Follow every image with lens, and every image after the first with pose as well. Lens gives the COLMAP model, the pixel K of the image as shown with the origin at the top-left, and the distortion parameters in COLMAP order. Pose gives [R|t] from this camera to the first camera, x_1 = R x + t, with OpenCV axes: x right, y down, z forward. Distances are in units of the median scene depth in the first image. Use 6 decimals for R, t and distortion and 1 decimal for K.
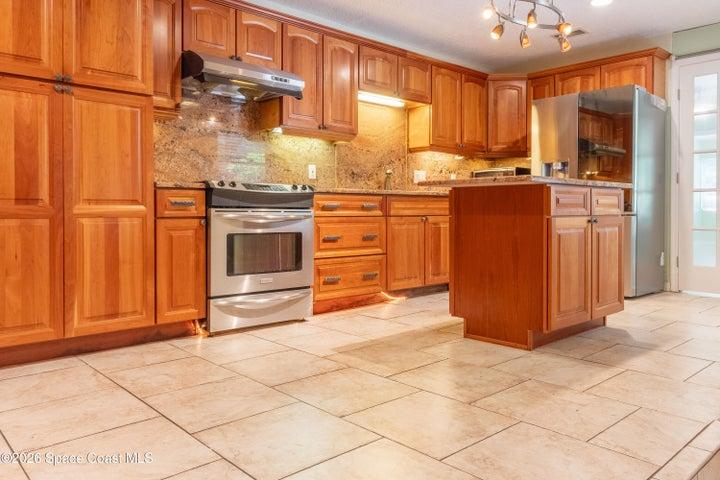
lens RADIAL K [[538.1, 0, 358.3], [0, 538.1, 216.5], [0, 0, 1]] dist [0.003746, 0.002085]
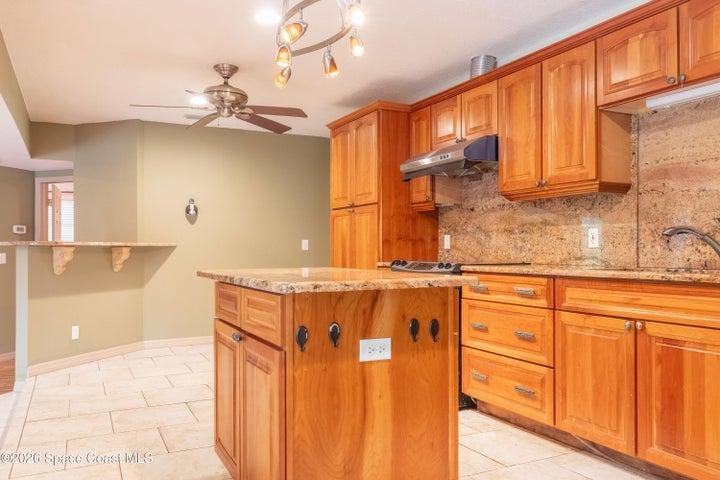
lens RADIAL K [[555.1, 0, 360.0], [0, 555.1, 240.0], [0, 0, 1]] dist [0.000346, -0.003552]
pose [[-0.263310, -0.009316, -0.964666, 0.853946], [-0.001235, 0.999956, -0.009320, -0.087708], [0.964710, -0.001262, -0.263310, 1.073312]]
